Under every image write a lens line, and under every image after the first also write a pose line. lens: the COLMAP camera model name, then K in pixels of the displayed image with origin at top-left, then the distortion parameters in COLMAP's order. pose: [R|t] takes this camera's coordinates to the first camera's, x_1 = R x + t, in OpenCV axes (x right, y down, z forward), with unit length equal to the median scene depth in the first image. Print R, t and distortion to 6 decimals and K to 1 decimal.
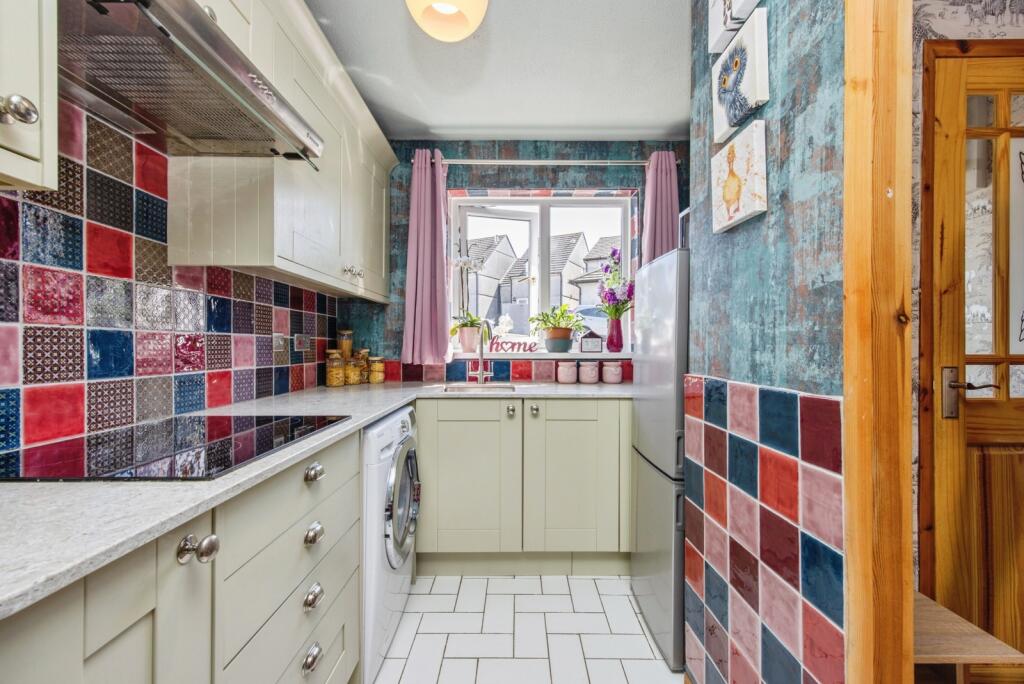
lens RADIAL K [[411.4, 0, 515.6], [0, 411.4, 346.5], [0, 0, 1]] dist [-0.000781, -0.001031]
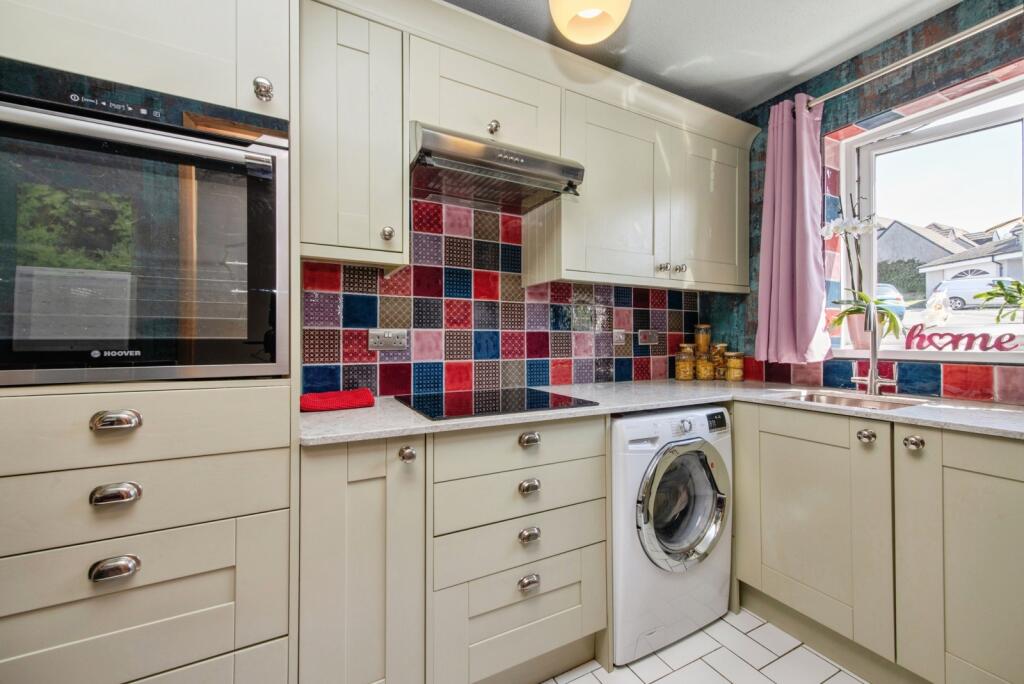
lens RADIAL K [[411.4, 0, 514.1], [0, 411.4, 336.0], [0, 0, 1]] dist [-0.000781, -0.001031]
pose [[0.457105, -0.008276, -0.889374, 0.264131], [-0.000856, 0.999952, -0.009745, -0.001648], [0.889412, 0.005216, 0.457076, 0.149673]]
